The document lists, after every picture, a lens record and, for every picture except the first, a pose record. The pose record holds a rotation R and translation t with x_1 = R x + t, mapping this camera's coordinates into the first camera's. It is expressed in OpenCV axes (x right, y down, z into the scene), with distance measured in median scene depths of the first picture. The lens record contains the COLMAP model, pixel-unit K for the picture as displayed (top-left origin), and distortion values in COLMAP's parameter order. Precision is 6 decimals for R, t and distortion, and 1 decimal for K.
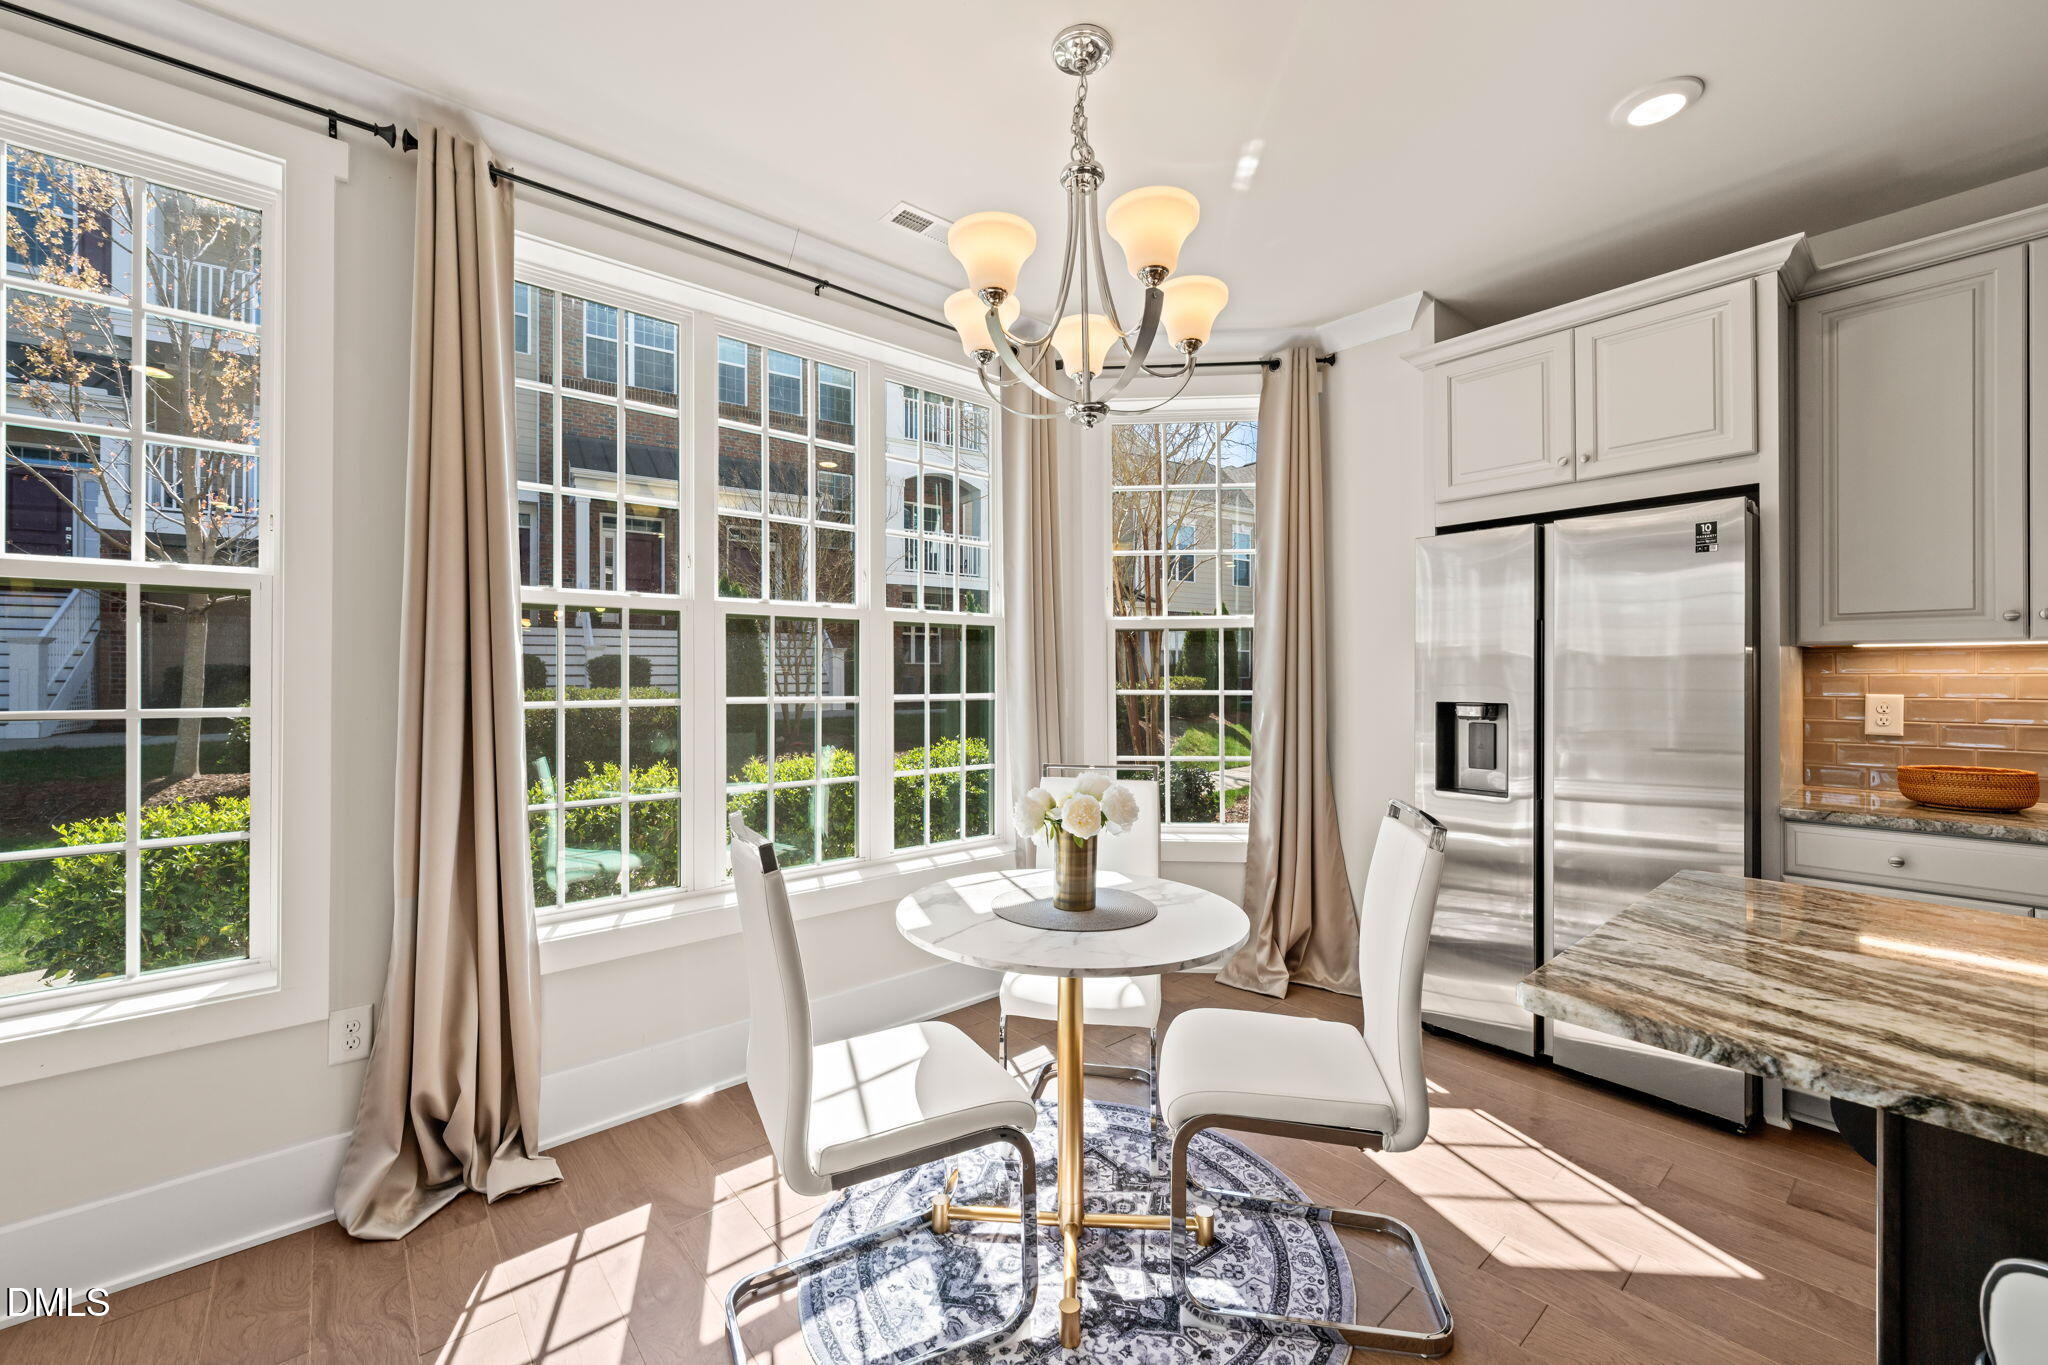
lens RADIAL K [[815.3, 0, 1012.3], [0, 815.3, 676.1], [0, 0, 1]] dist [0.000836, -0.000654]
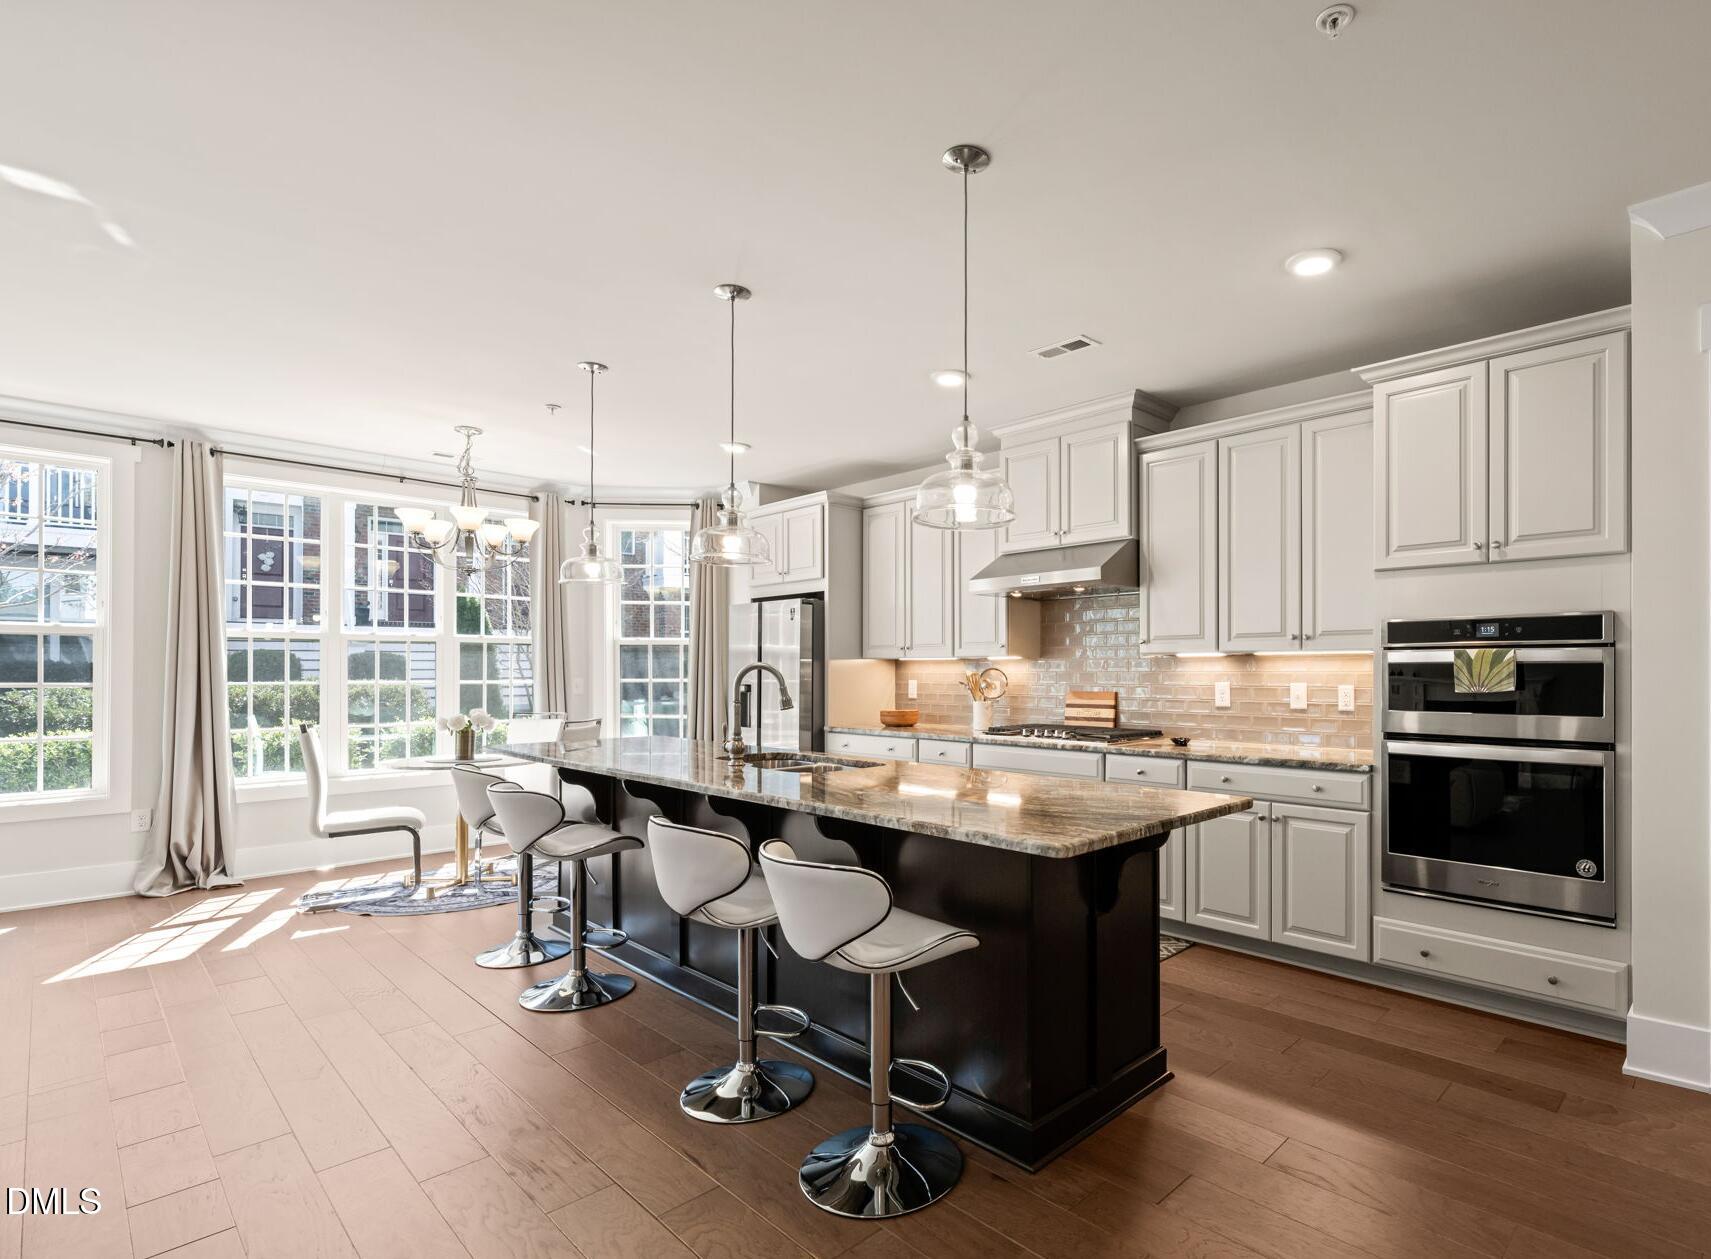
lens RADIAL K [[845.4, 0, 1020.1], [0, 845.4, 669.6], [0, 0, 1]] dist [0.003805, 0.000819]
pose [[0.987945, 0.001314, 0.154798, 1.300133], [-0.001106, 0.999998, -0.001428, -0.003880], [-0.154799, 0.001240, 0.987945, -1.794495]]
